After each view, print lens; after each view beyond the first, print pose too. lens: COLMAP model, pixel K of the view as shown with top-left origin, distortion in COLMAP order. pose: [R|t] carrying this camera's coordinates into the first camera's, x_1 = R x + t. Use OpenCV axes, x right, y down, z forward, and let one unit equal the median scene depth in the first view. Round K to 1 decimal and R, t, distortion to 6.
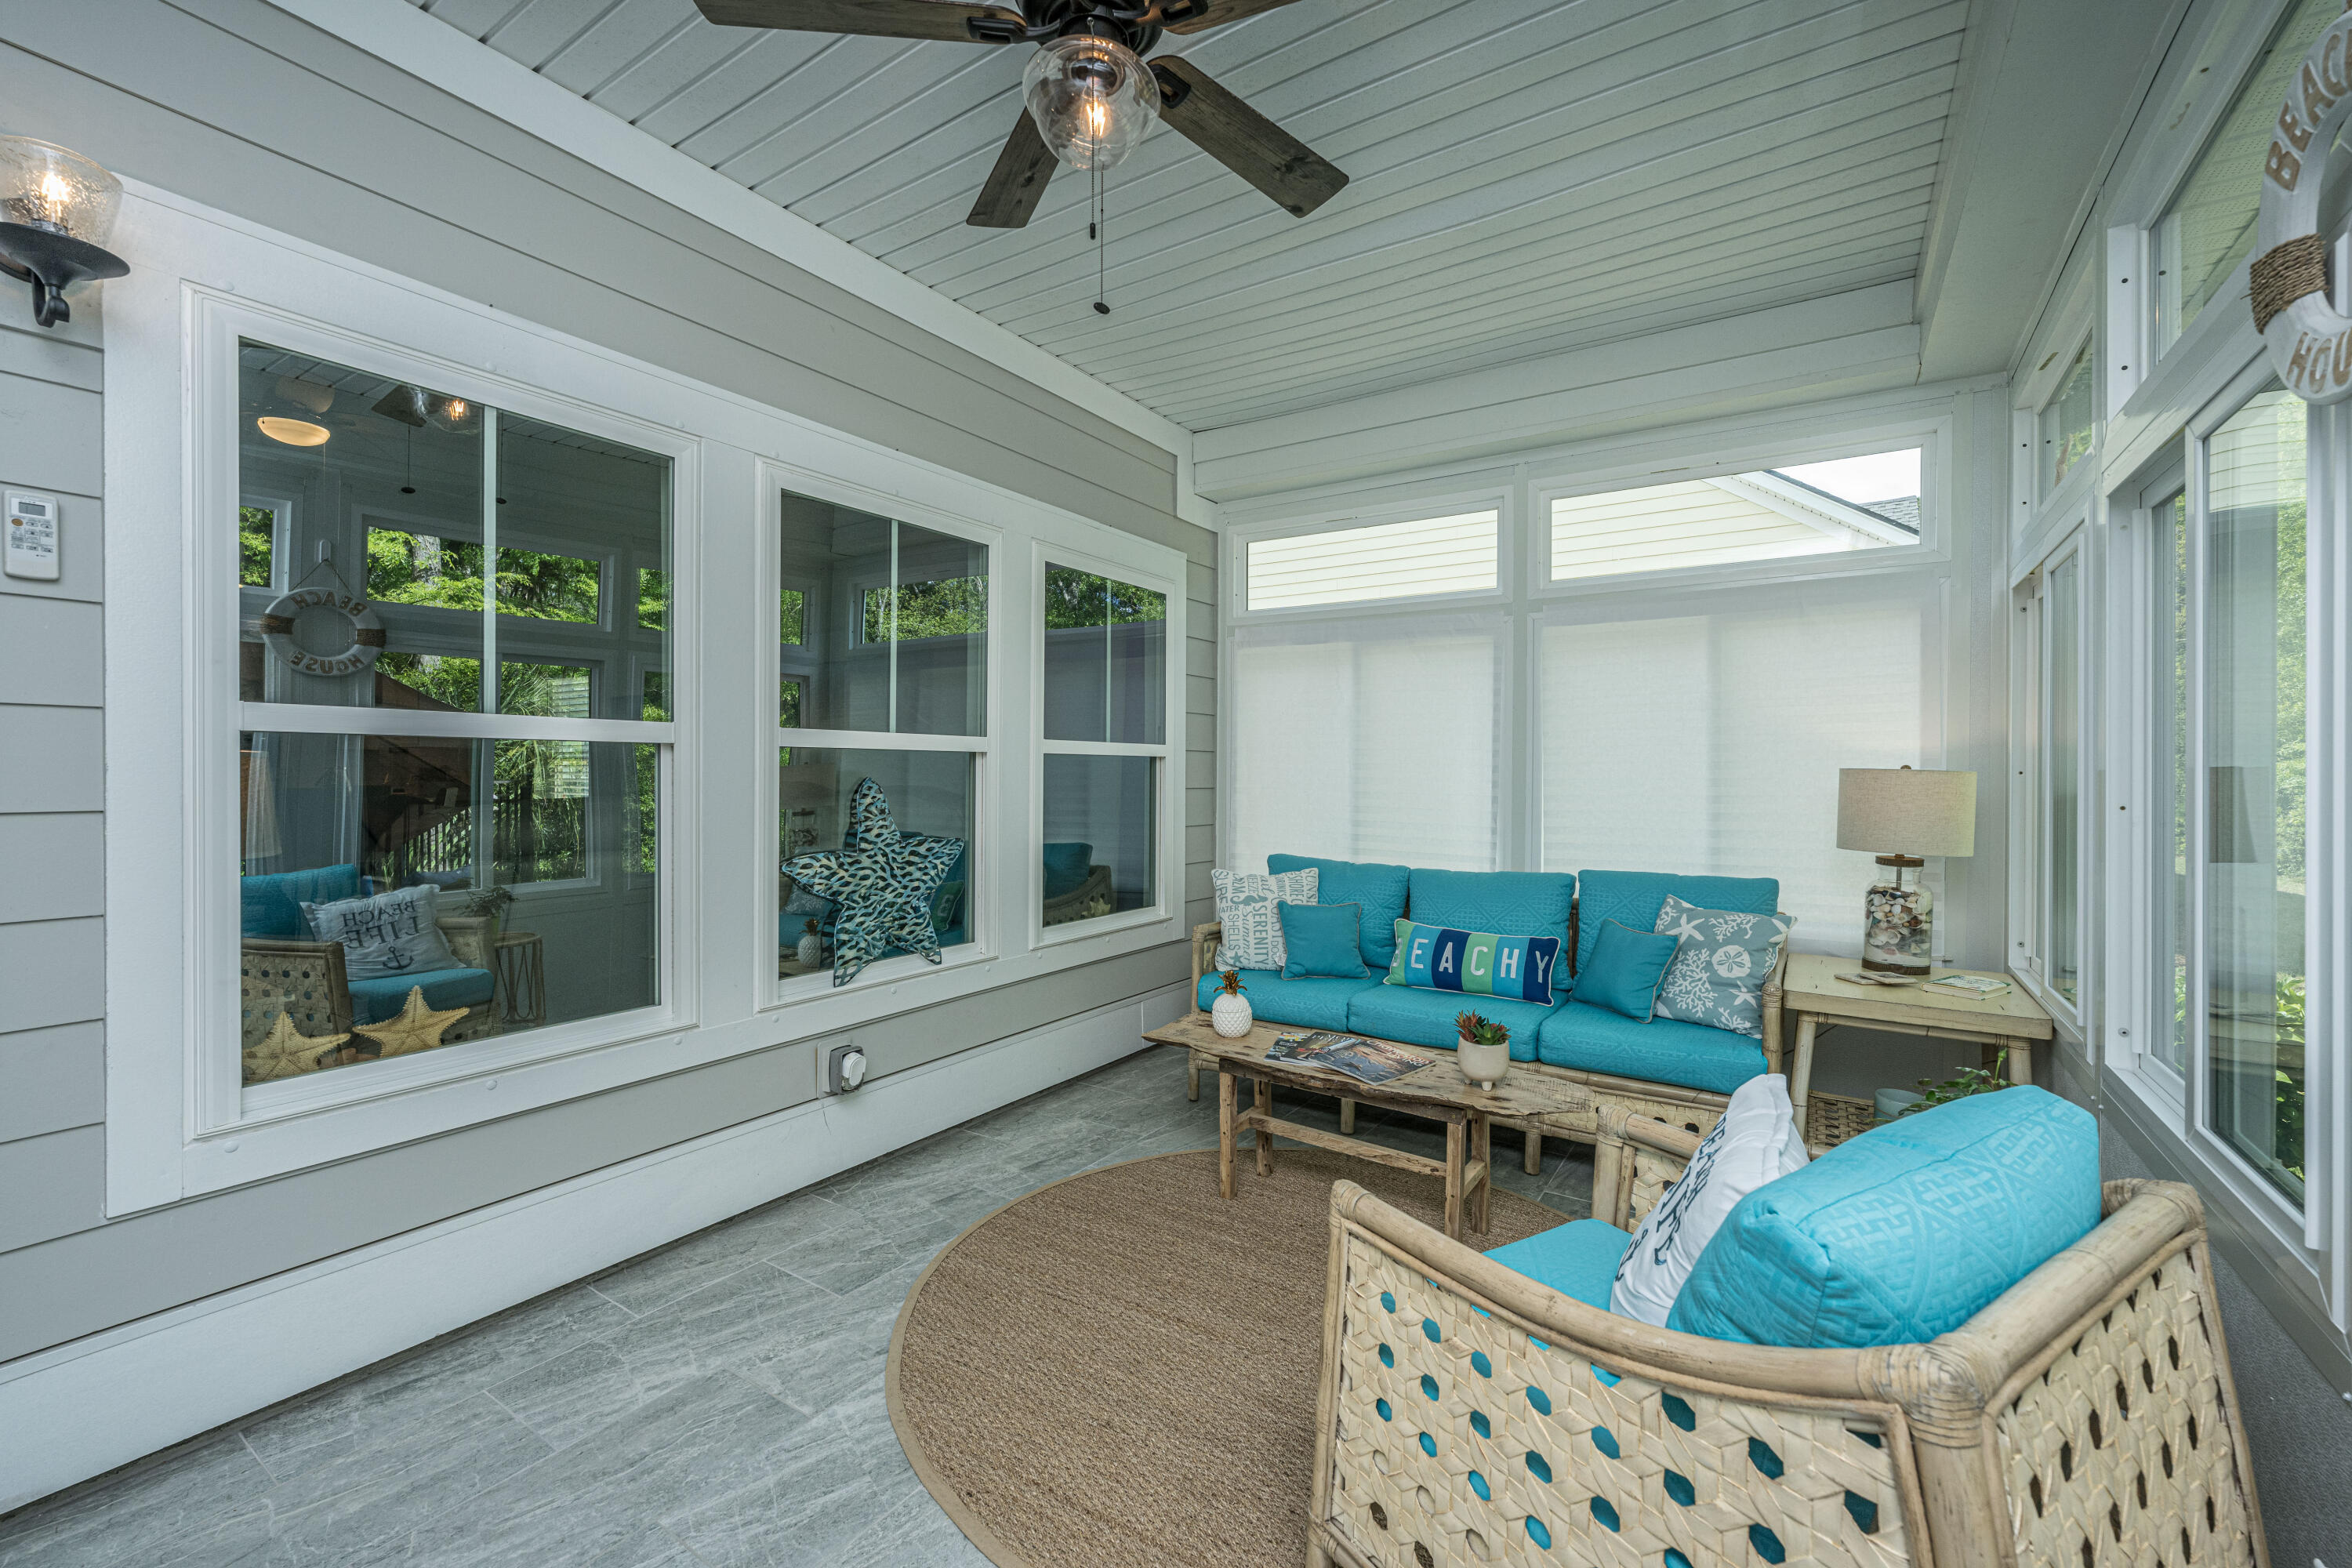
lens RADIAL K [[935.8, 0, 1183.3], [0, 935.8, 776.5], [0, 0, 1]] dist [-0.000372, 0.000471]
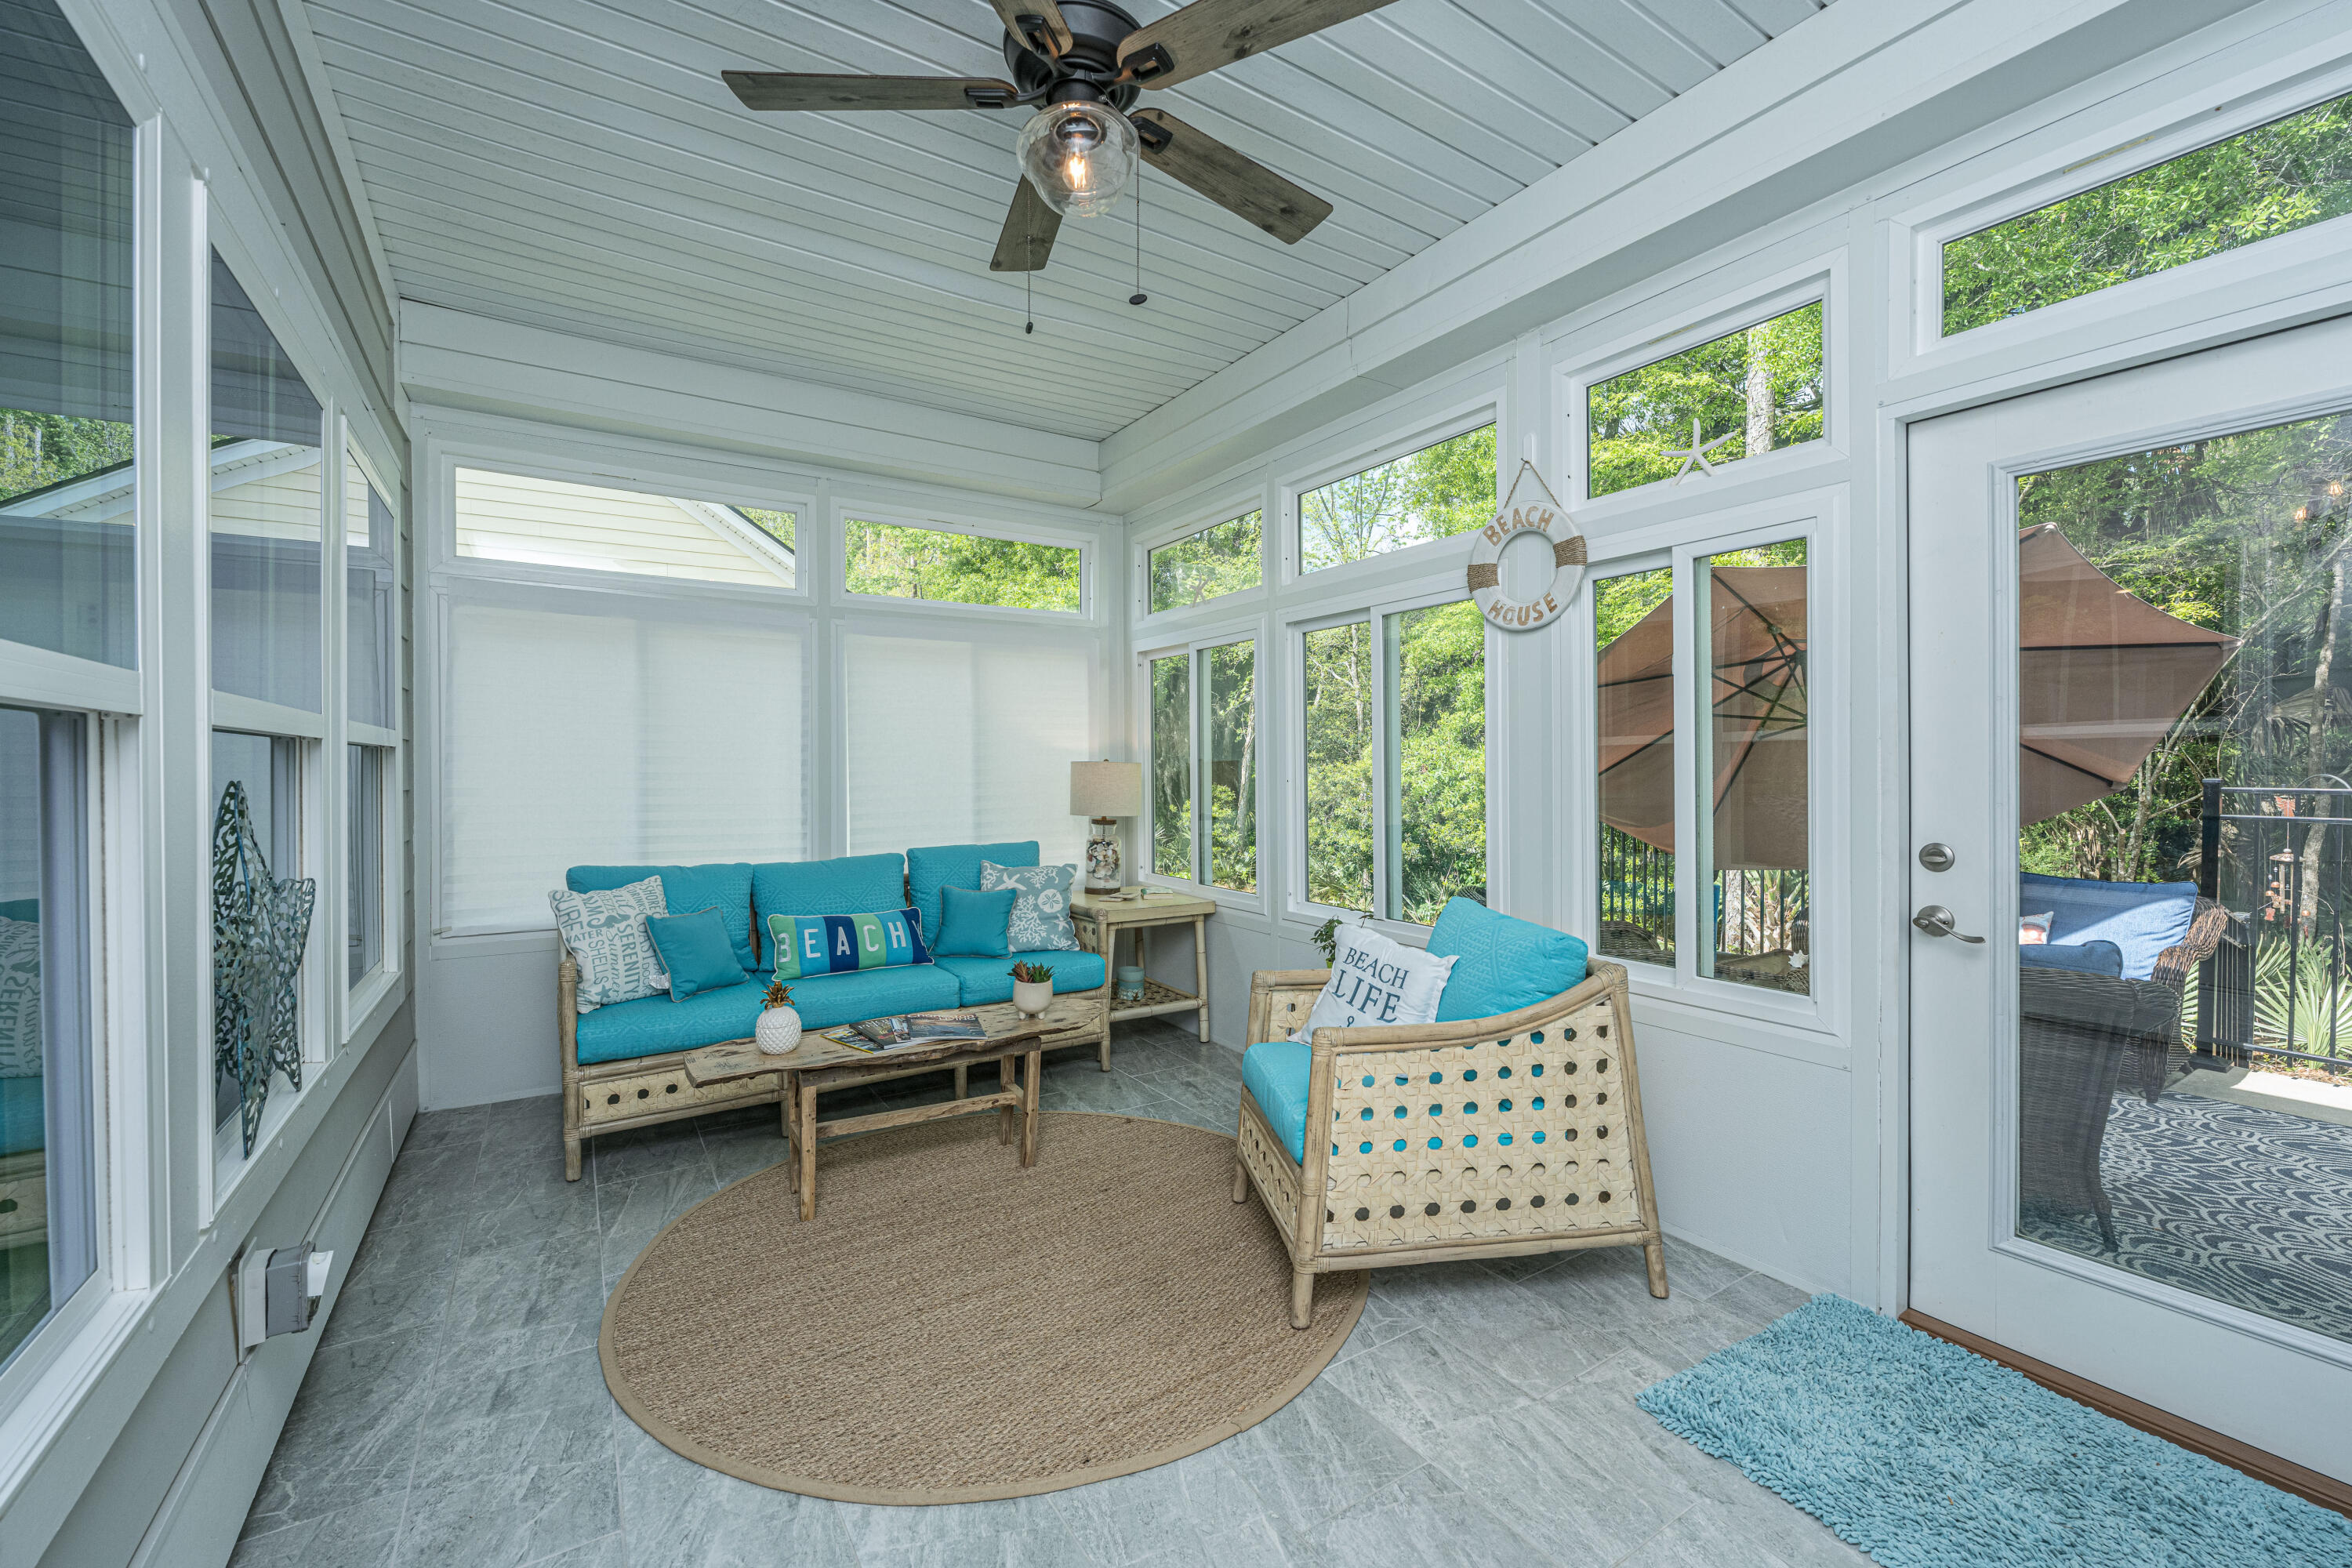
lens RADIAL K [[935.8, 0, 1166.0], [0, 935.8, 766.4], [0, 0, 1]] dist [-0.000372, 0.000471]
pose [[0.437738, -0.007010, 0.899075, -0.522991], [0.010834, 0.999938, 0.002521, -0.002558], [-0.899037, 0.008637, 0.437787, 0.215116]]
